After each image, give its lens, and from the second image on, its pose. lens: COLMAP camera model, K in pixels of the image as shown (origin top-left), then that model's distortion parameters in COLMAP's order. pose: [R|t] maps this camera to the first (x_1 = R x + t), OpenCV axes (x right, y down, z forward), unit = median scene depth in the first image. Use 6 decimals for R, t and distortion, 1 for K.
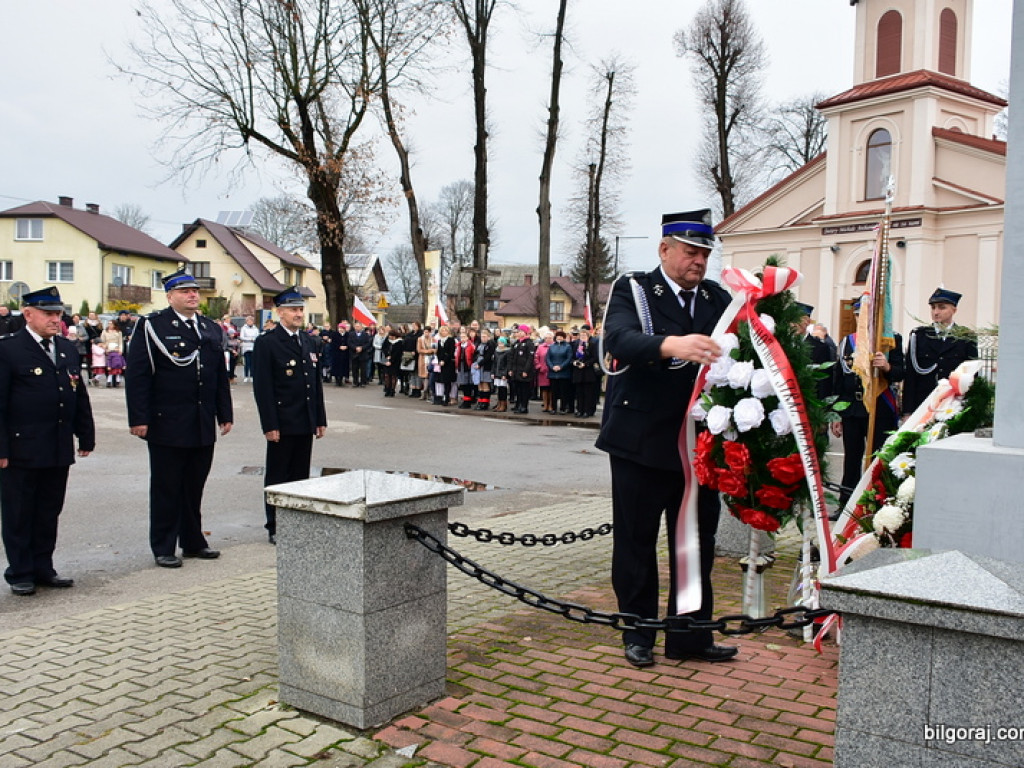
lens RADIAL K [[986.2, 0, 511.4], [0, 986.2, 389.5], [0, 0, 1]] dist [-0.035151, -0.004269]
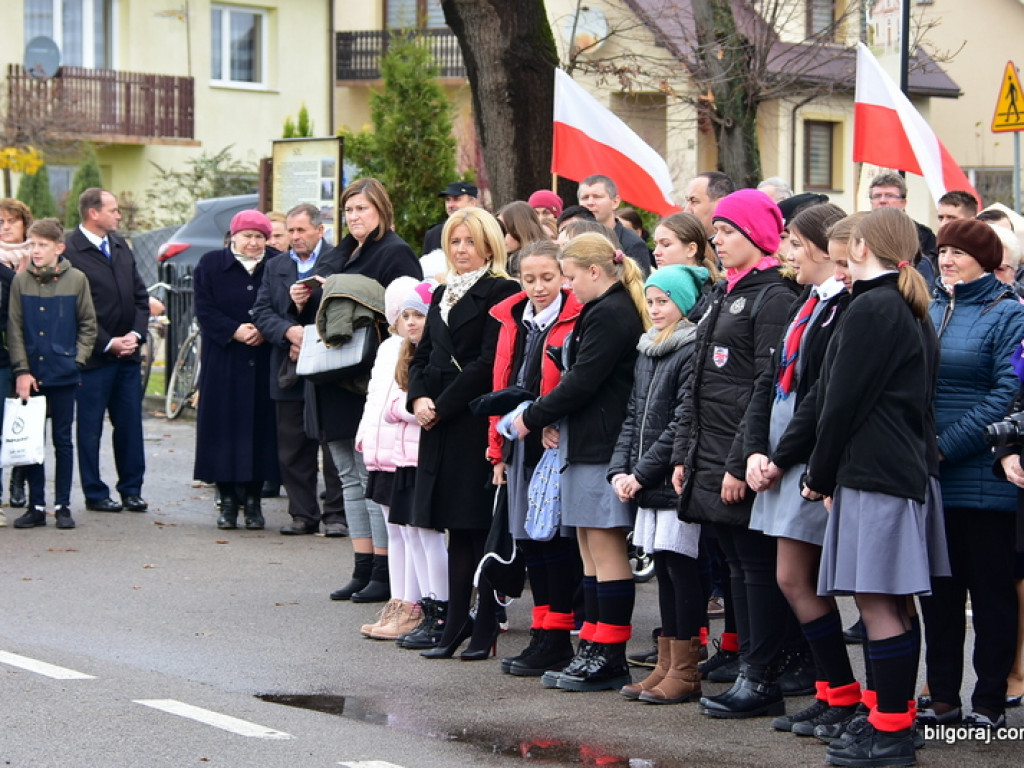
lens RADIAL K [[4160.5, 0, 513.0], [0, 4160.5, 385.1], [0, 0, 1]] dist [0.173732, 5.311276]
pose [[0.932543, -0.012286, -0.360851, 0.126361], [0.003268, 0.999667, -0.025589, -0.007866], [0.361045, 0.022684, 0.932272, 0.177112]]
